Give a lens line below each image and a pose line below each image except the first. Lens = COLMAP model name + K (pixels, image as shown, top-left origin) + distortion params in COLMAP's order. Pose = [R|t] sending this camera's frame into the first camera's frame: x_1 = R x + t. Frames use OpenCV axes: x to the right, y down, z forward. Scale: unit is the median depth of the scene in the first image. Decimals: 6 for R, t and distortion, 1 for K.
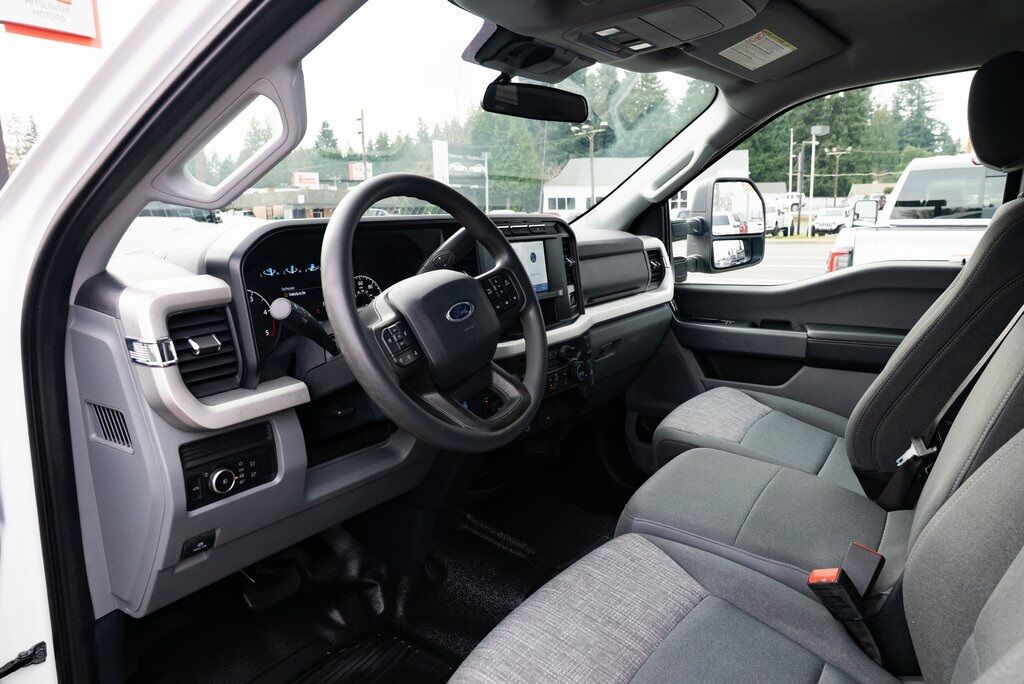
lens RADIAL K [[699.9, 0, 509.3], [0, 699.9, 341.1], [0, 0, 1]] dist [-0.029840, 0.014483]
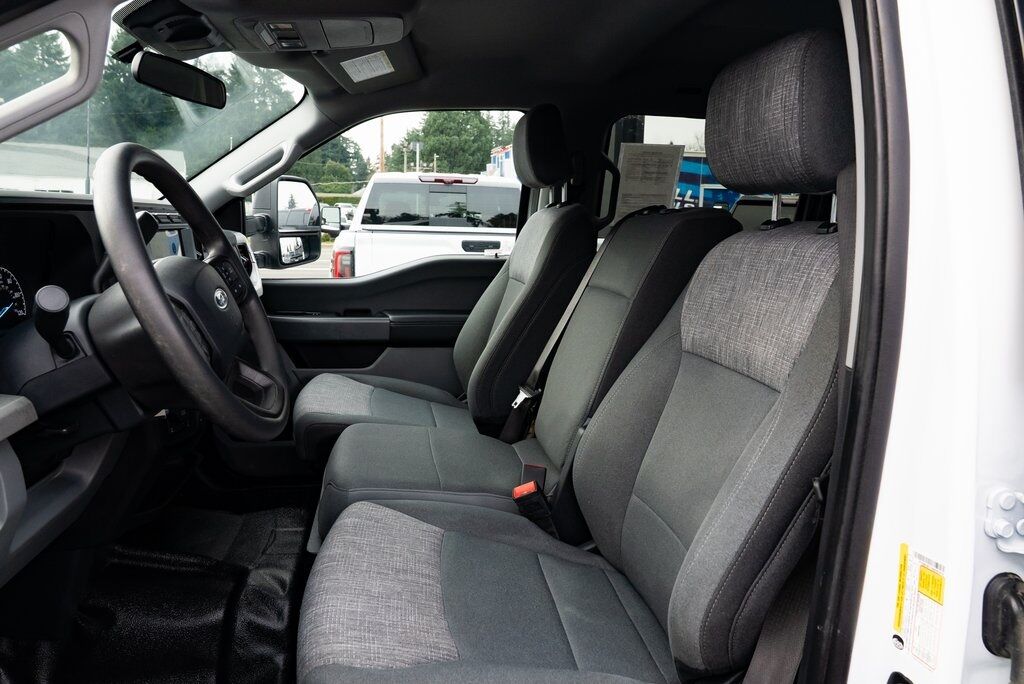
lens RADIAL K [[699.9, 0, 513.8], [0, 699.9, 341.4], [0, 0, 1]] dist [-0.029840, 0.014483]
pose [[0.715856, -0.079775, 0.693676, -0.208023], [0.083367, 0.996111, 0.028523, 0.009797], [-0.693253, 0.037411, 0.719723, 0.026761]]
